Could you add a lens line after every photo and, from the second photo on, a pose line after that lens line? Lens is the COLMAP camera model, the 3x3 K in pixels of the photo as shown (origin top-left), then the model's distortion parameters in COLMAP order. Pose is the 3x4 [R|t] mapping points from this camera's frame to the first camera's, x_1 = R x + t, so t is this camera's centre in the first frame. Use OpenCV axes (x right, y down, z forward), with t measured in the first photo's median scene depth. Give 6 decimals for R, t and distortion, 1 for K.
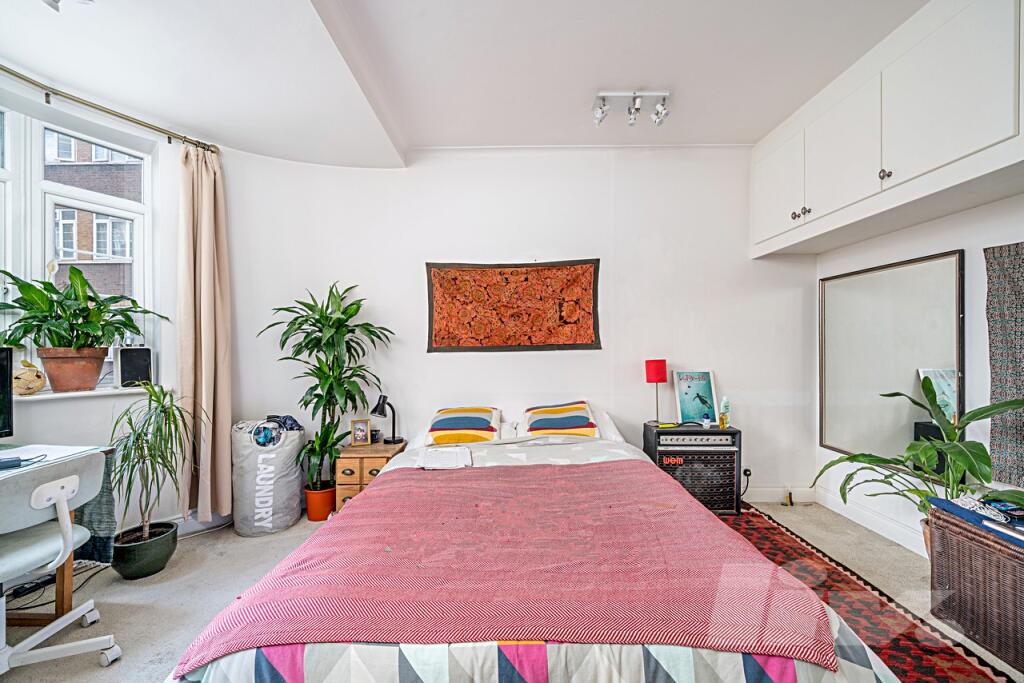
lens RADIAL K [[395.5, 0, 509.5], [0, 395.5, 346.6], [0, 0, 1]] dist [0.001038, 0.000193]
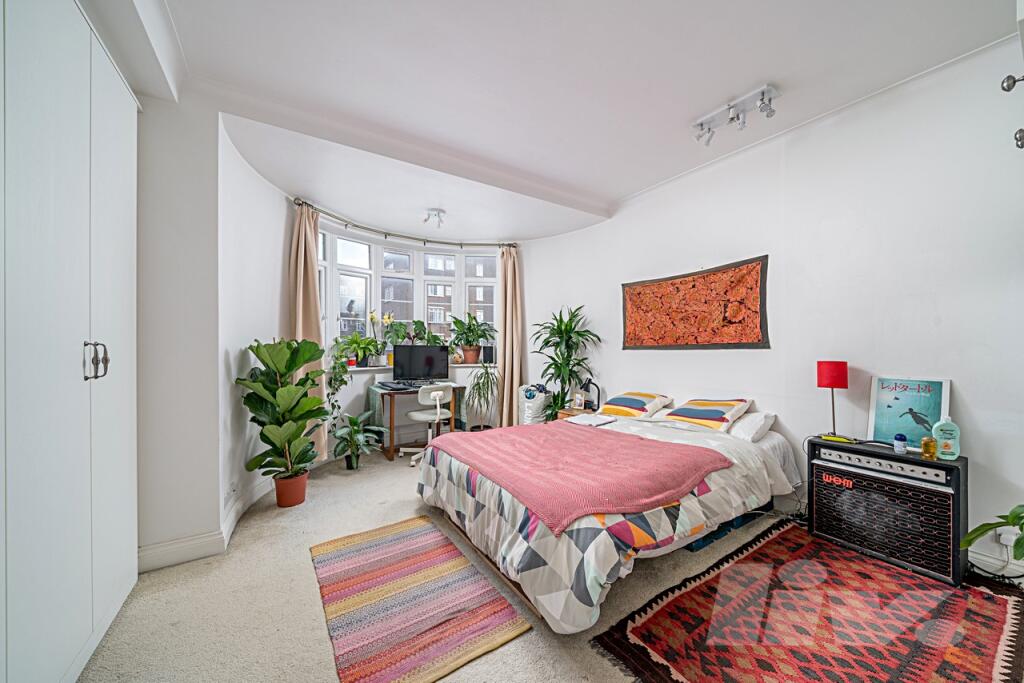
lens RADIAL K [[360.8, 0, 512.5], [0, 360.8, 343.7], [0, 0, 1]] dist [-0.000265, -0.000026]
pose [[0.558971, -0.002385, -0.829184, 0.614342], [0.000097, 0.999996, -0.002811, -0.002444], [0.829187, 0.001490, 0.558969, -0.008355]]
